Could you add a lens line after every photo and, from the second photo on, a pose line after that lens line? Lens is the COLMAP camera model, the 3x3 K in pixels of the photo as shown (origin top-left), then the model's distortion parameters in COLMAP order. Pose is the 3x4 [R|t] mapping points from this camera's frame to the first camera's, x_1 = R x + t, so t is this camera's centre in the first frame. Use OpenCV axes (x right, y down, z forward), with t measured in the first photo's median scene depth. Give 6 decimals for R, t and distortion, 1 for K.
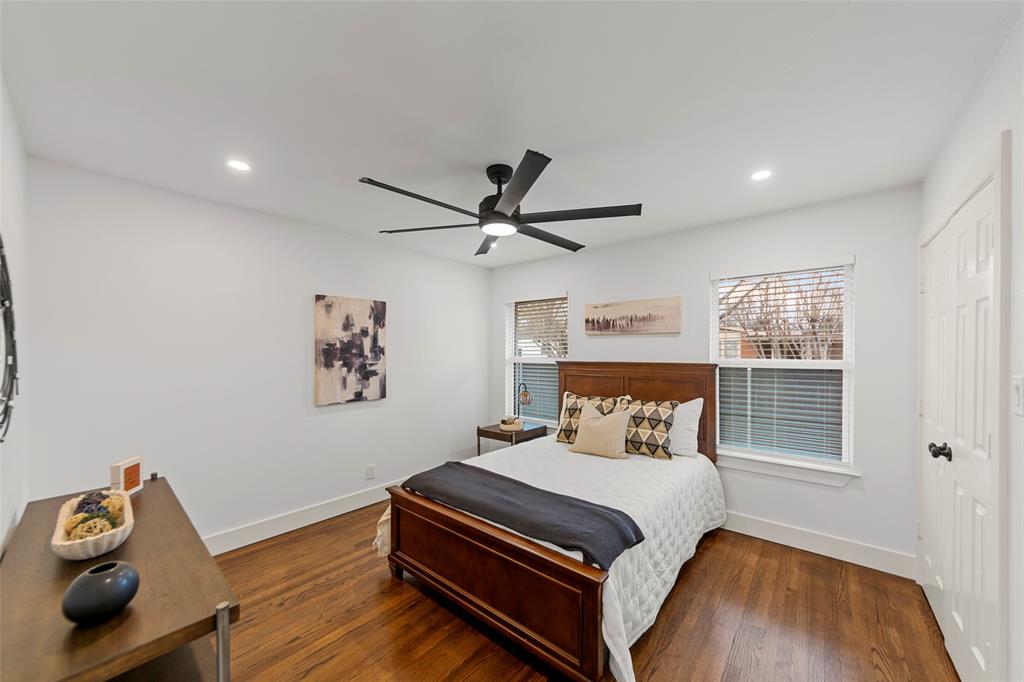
lens RADIAL K [[369.0, 0, 518.2], [0, 369.0, 351.9], [0, 0, 1]] dist [-0.000901, -0.000184]
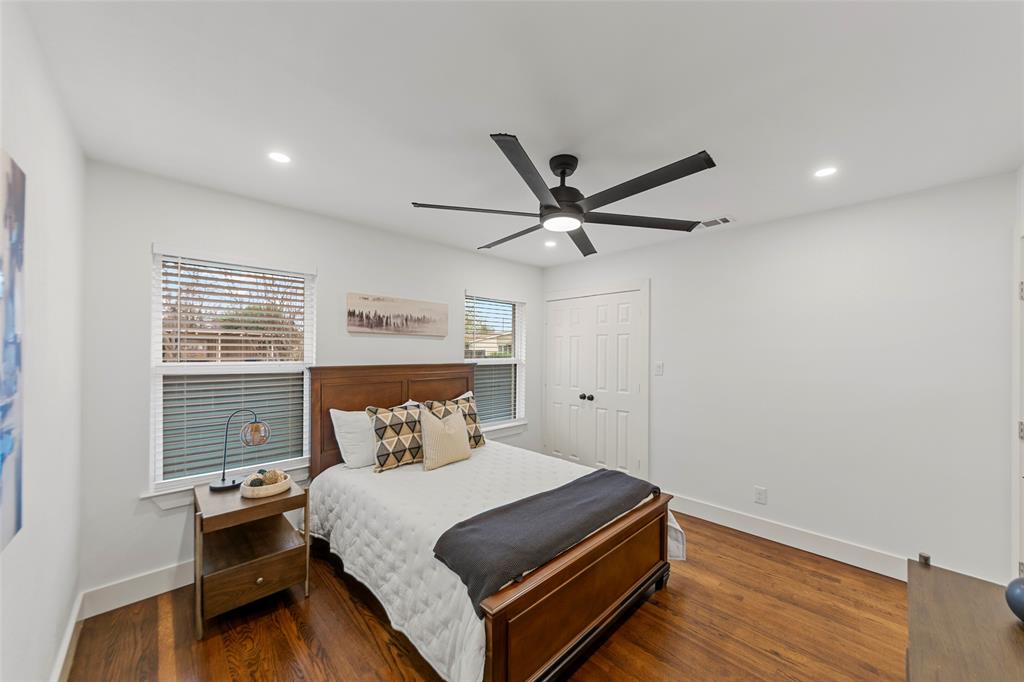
lens RADIAL K [[369.0, 0, 518.2], [0, 369.0, 351.9], [0, 0, 1]] dist [-0.000901, -0.000184]
pose [[0.099509, 0.000048, 0.995037, -0.620761], [-0.005236, 0.999986, 0.000475, -0.006137], [-0.995023, -0.005257, 0.099508, 0.638118]]
